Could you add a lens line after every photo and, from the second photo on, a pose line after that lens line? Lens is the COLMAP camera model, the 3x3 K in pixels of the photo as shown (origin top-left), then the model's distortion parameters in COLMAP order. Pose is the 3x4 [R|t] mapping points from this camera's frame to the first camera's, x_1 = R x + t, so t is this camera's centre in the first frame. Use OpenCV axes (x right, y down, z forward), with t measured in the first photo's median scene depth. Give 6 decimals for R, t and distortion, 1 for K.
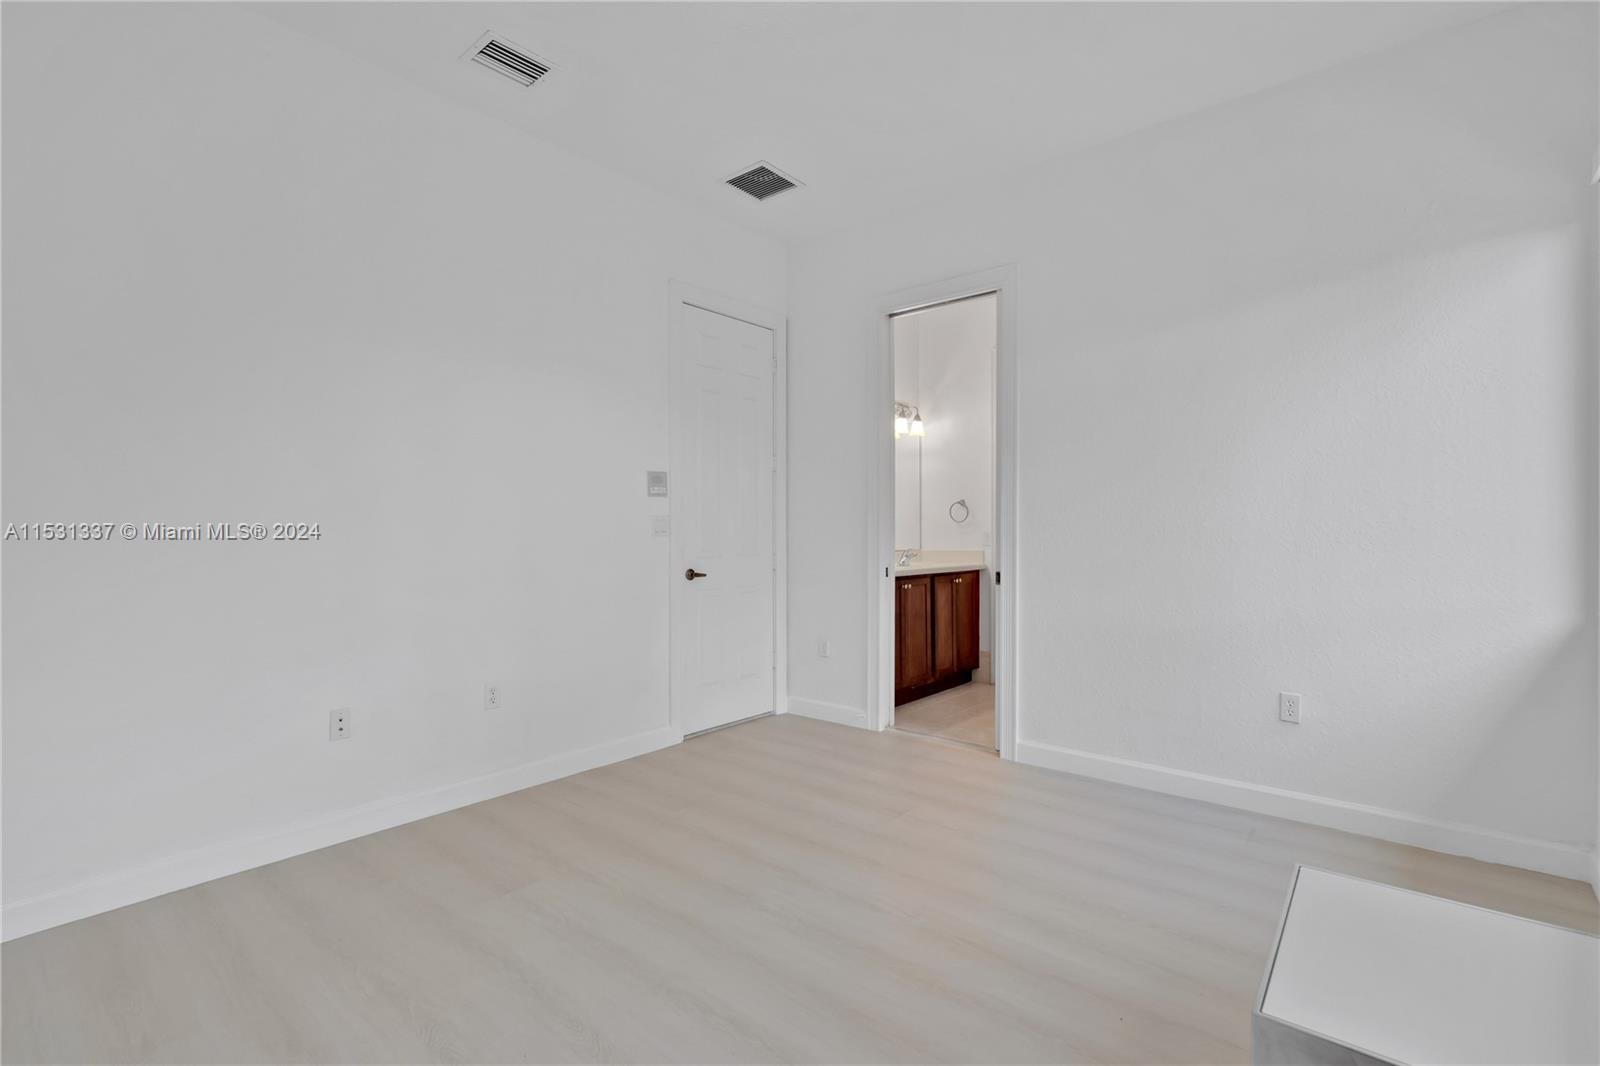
lens RADIAL K [[774.4, 0, 797.6], [0, 774.4, 534.0], [0, 0, 1]] dist [0.000791, -0.000478]
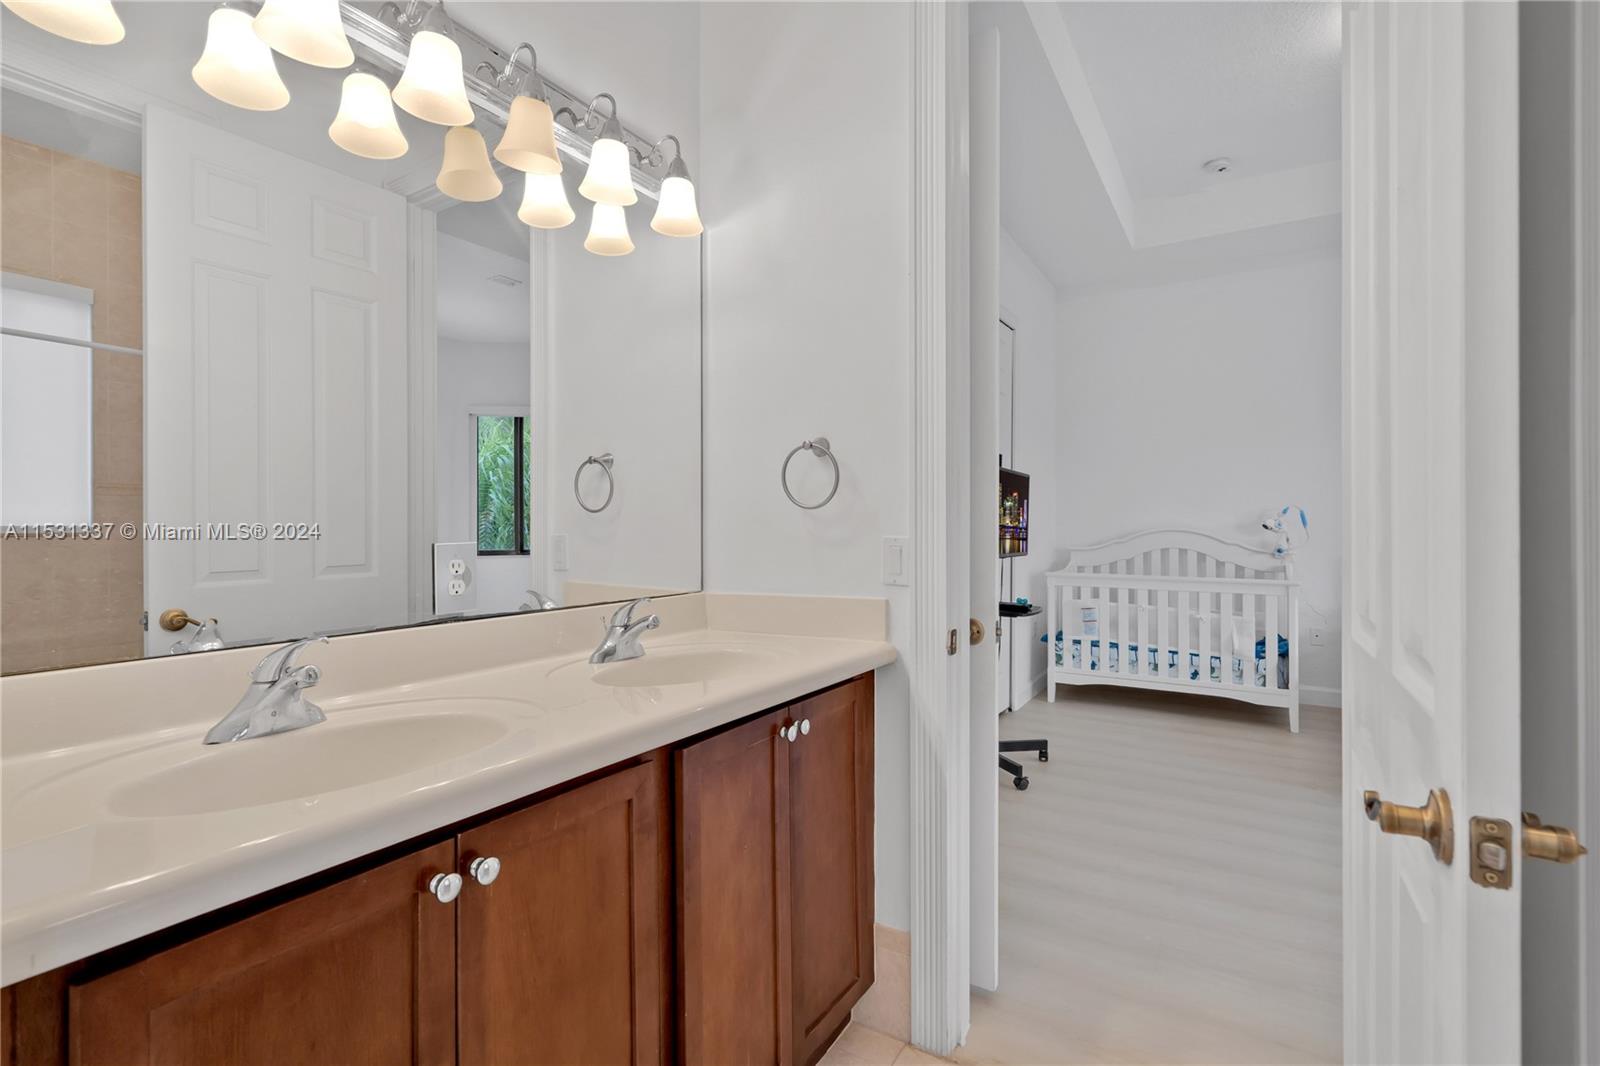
lens RADIAL K [[774.4, 0, 796.5], [0, 774.4, 530.5], [0, 0, 1]] dist [0.000791, -0.000478]
pose [[0.990815, -0.003713, 0.135172, 0.163359], [0.001695, 0.999885, 0.015041, -0.011574], [-0.135212, -0.014674, 0.990708, 0.703294]]
